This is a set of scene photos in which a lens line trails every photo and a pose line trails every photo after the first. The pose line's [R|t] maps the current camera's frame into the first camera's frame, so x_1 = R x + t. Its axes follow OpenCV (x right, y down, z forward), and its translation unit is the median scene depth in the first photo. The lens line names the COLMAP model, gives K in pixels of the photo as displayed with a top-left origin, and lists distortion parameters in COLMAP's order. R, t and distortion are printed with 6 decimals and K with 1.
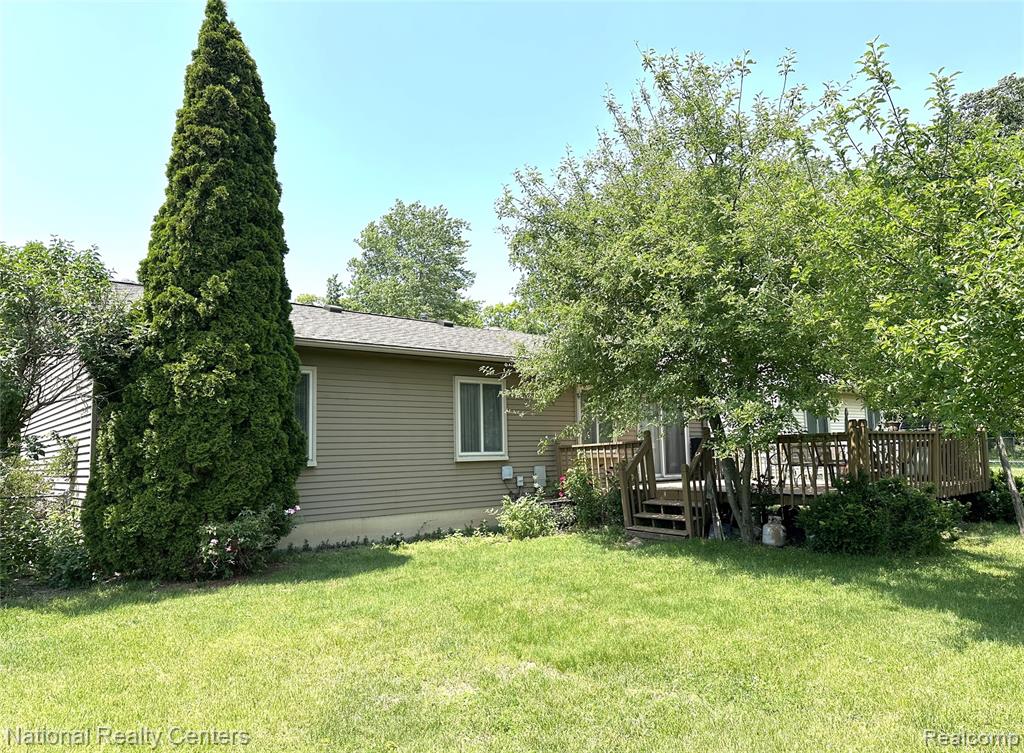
lens RADIAL K [[713.8, 0, 512.0], [0, 713.8, 376.5], [0, 0, 1]] dist [0.006864, -0.000640]
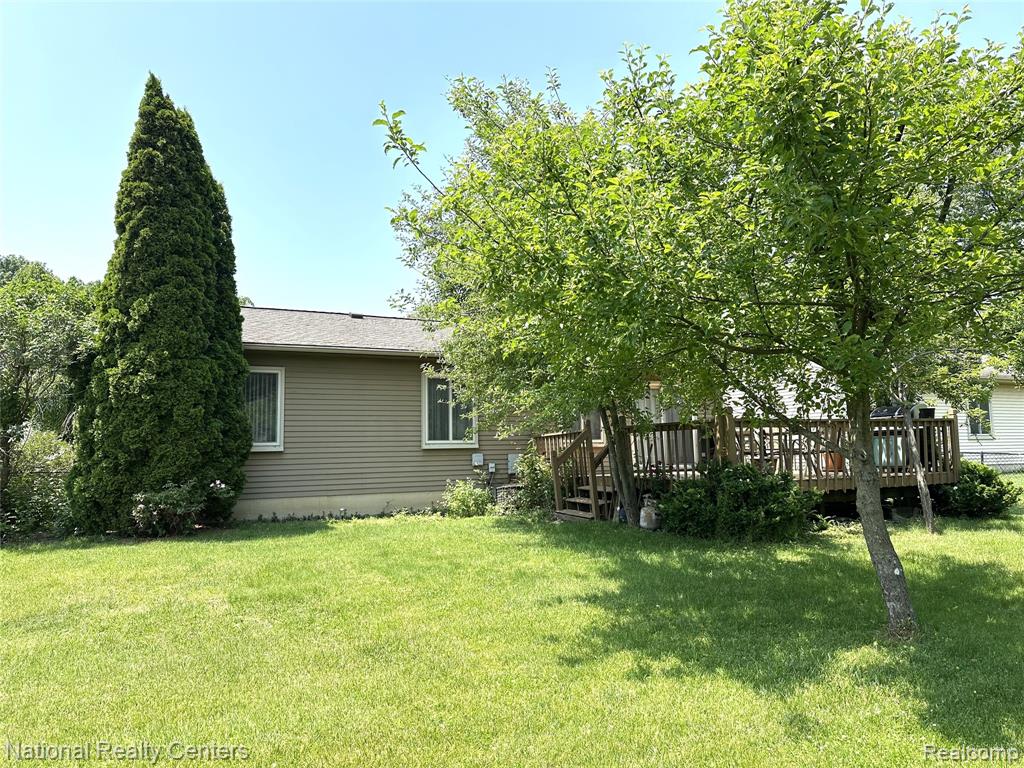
lens RADIAL K [[708.1, 0, 510.4], [0, 708.1, 376.0], [0, 0, 1]] dist [-0.006580, -0.000476]
pose [[0.968227, -0.021637, -0.249135, 0.508792], [0.023099, 0.999729, 0.002945, 0.008012], [0.249004, -0.008607, 0.968464, -0.056630]]
